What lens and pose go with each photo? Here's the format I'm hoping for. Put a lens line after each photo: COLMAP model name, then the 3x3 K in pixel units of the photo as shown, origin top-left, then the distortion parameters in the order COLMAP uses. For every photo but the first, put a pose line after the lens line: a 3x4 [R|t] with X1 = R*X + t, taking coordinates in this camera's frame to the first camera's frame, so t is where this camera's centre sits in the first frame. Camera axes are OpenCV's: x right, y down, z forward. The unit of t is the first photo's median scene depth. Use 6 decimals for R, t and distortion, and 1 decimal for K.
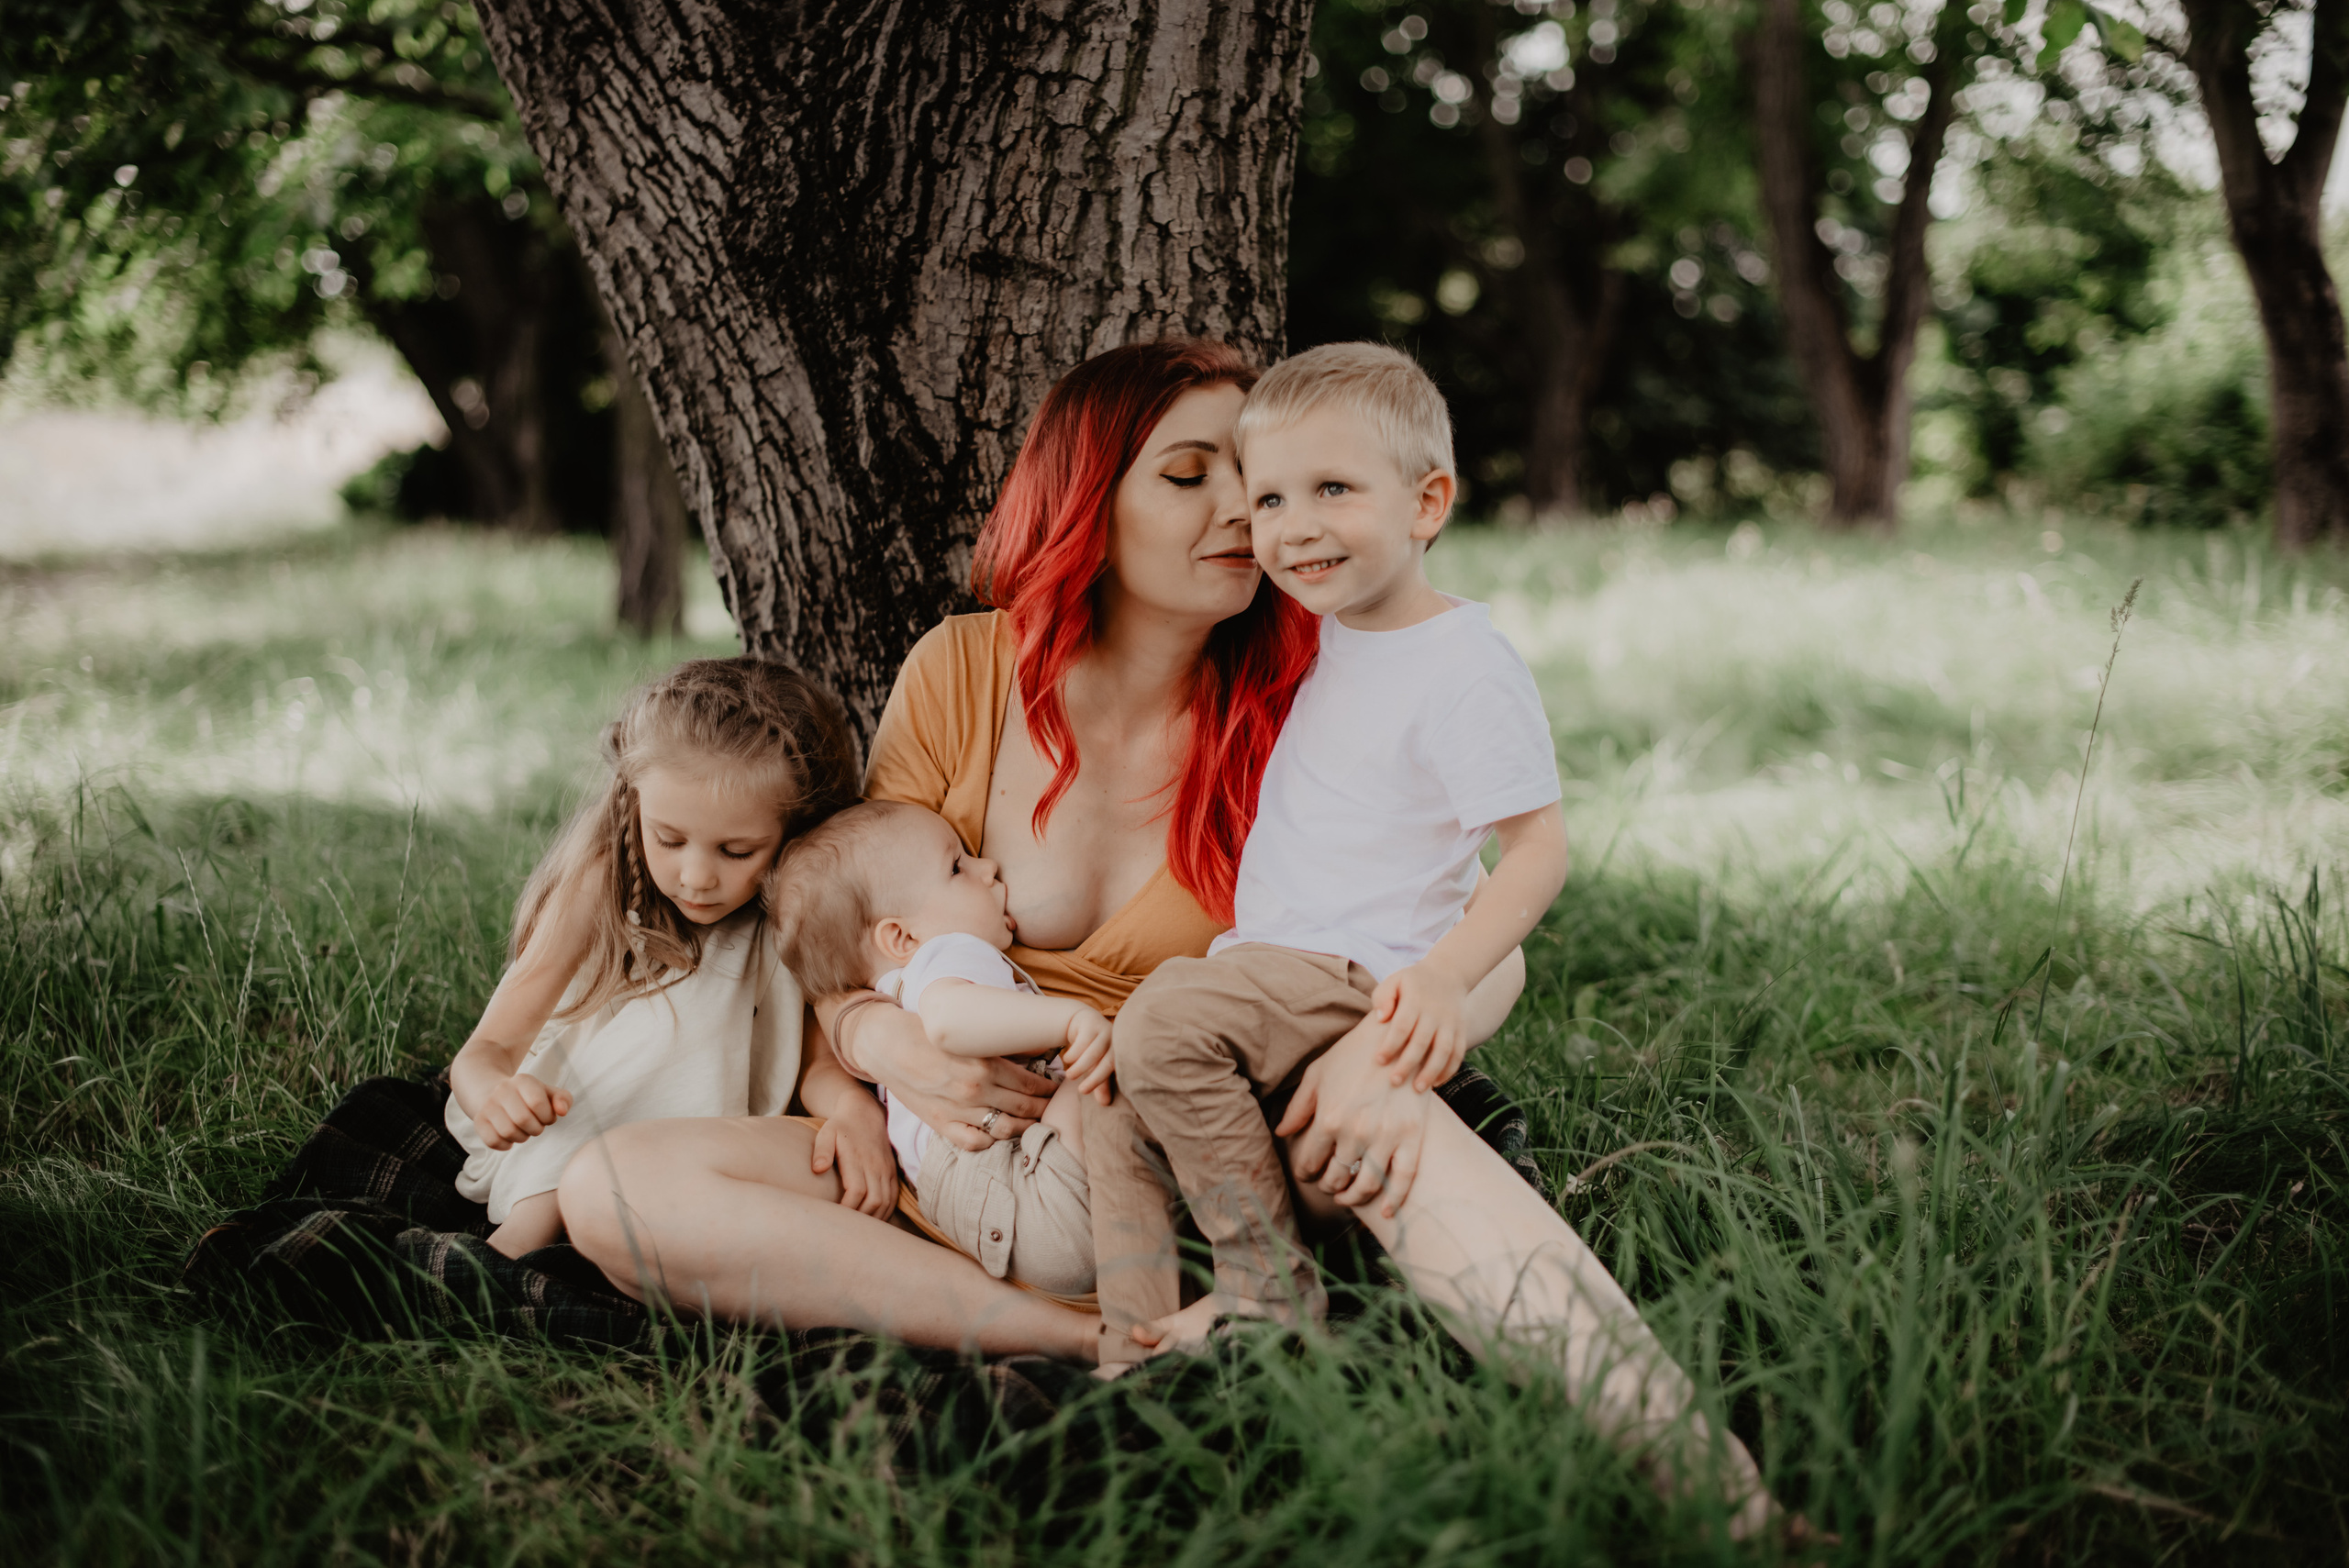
lens RADIAL K [[3358.4, 0, 1173.4], [0, 3358.4, 783.7], [0, 0, 1]] dist [-0.117858, 0.000000]
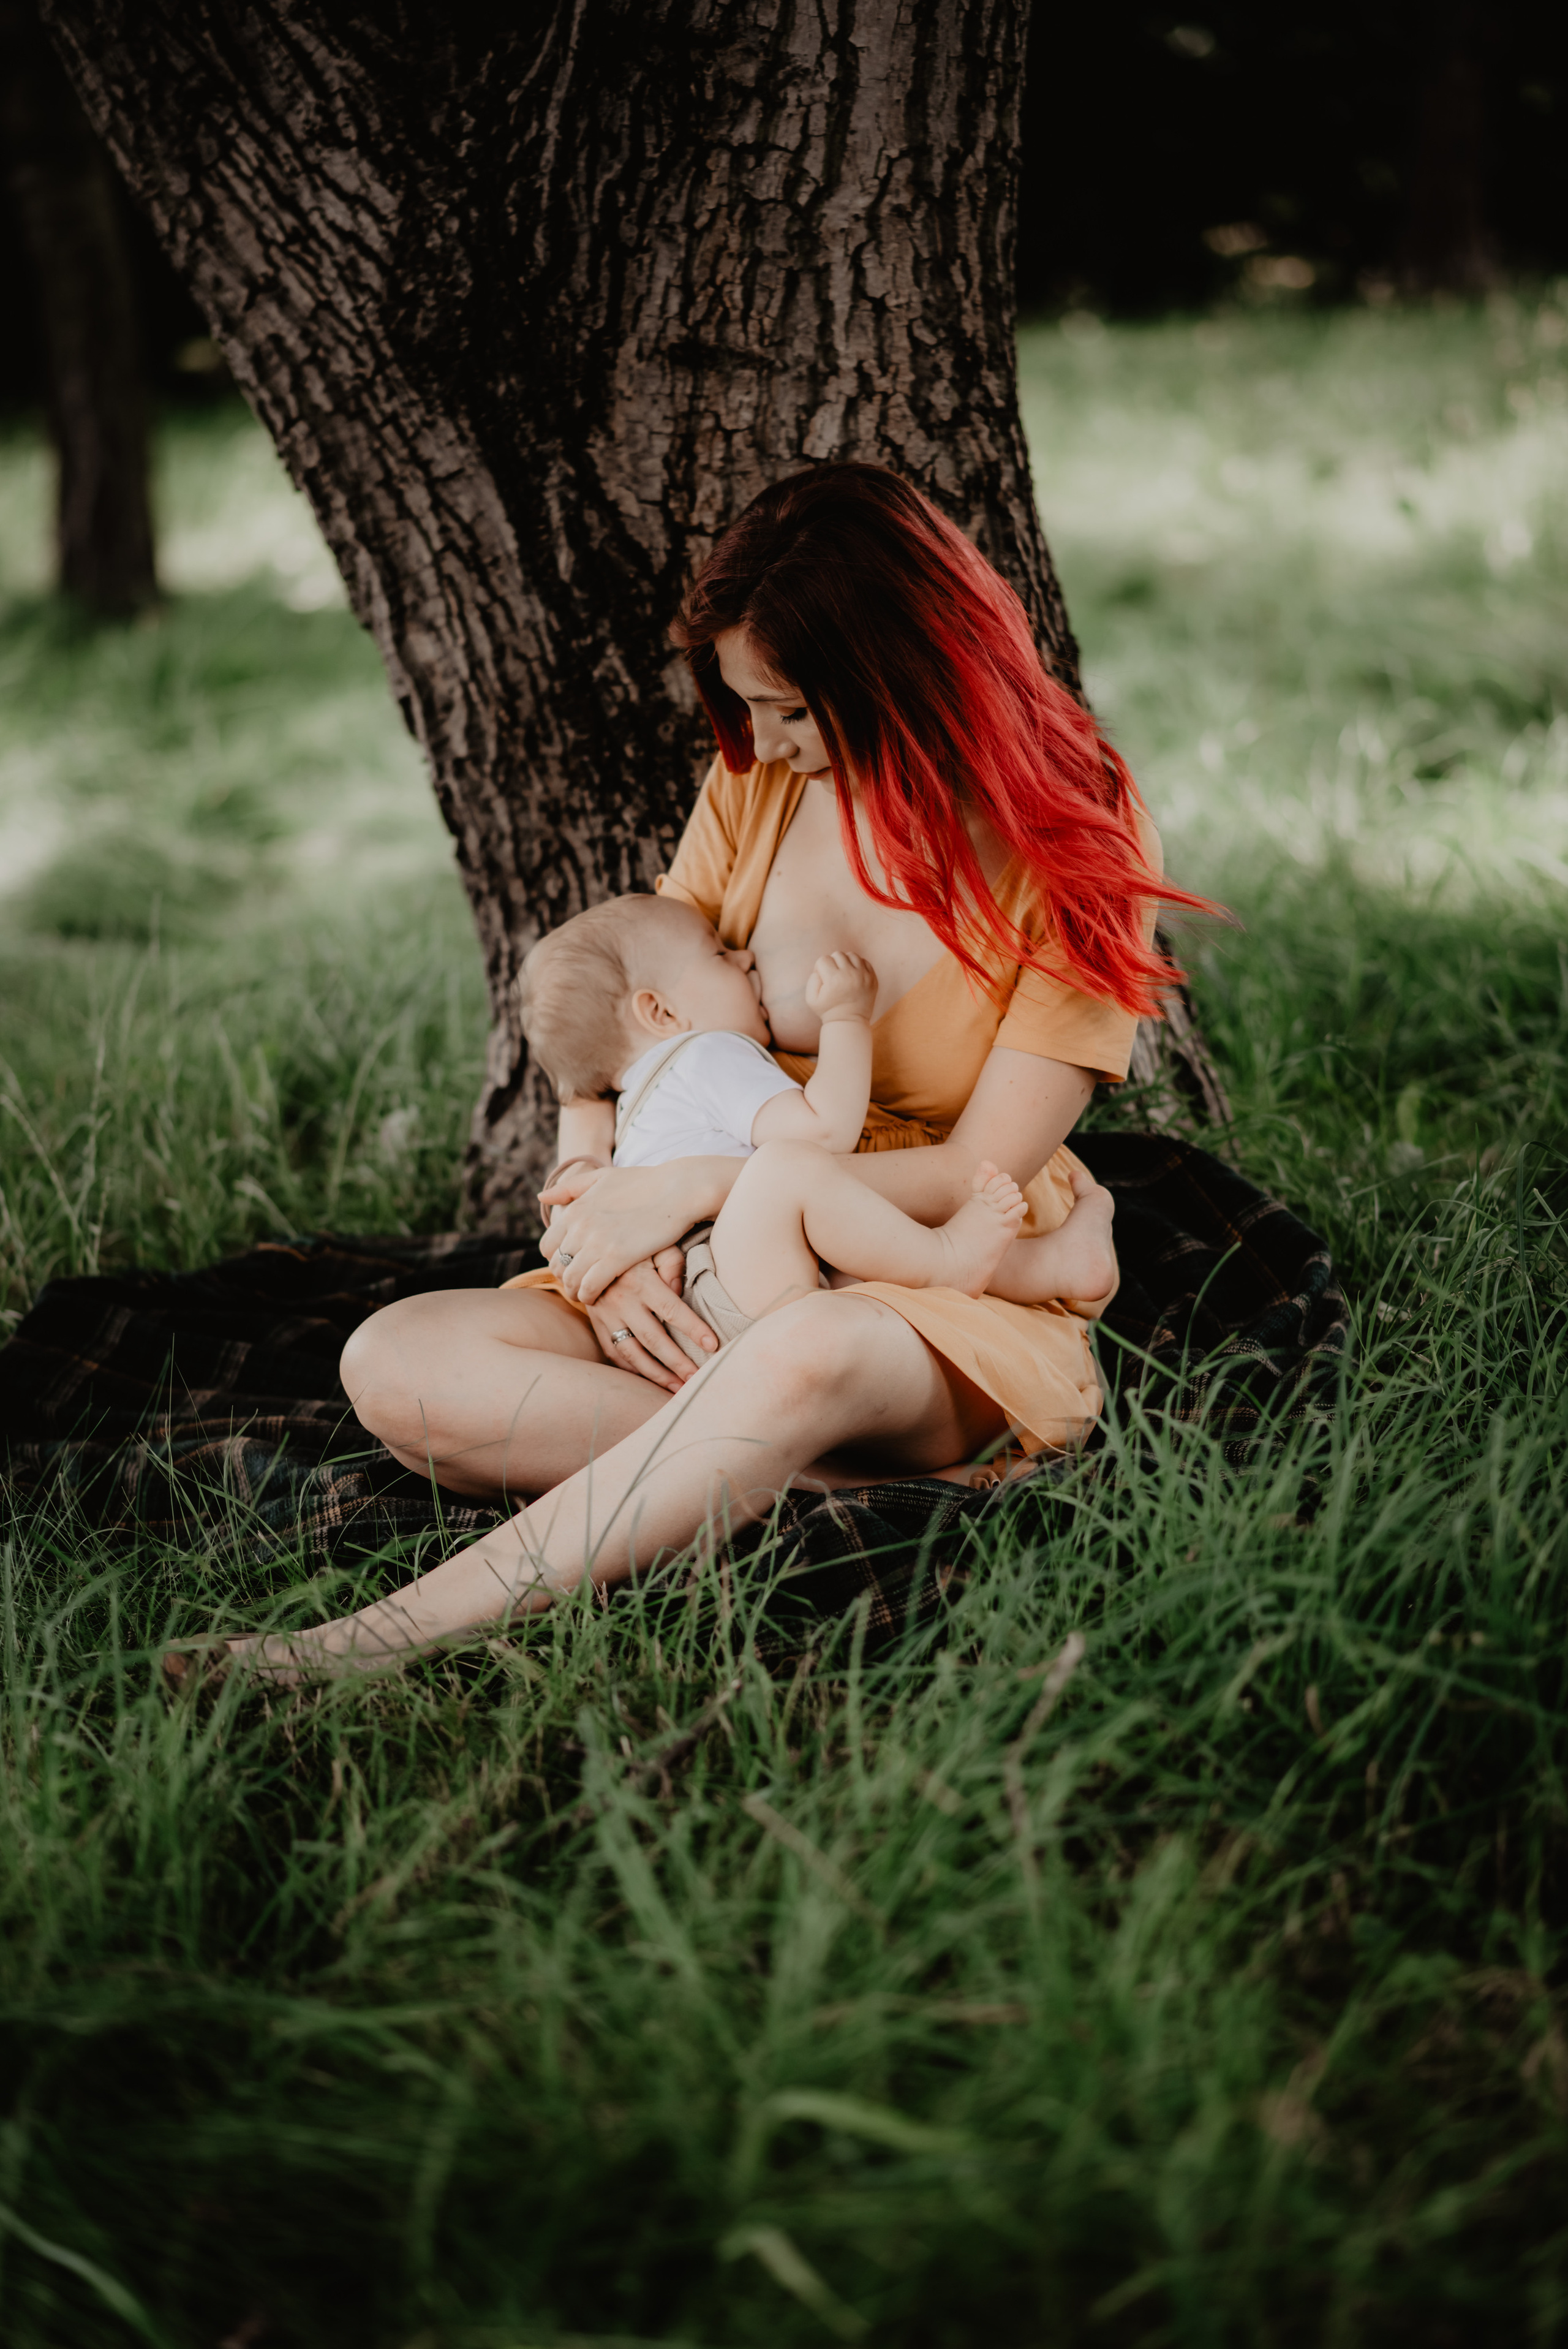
lens RADIAL K [[5702.8, 0, 784.1], [0, 5702.8, 1175.0], [0, 0, 1]] dist [0.087121, 0.000000]
pose [[0.997614, -0.066260, -0.019394, -0.013767], [0.067694, 0.993981, 0.086137, -0.063389], [0.013570, -0.087244, 0.996095, -0.553077]]
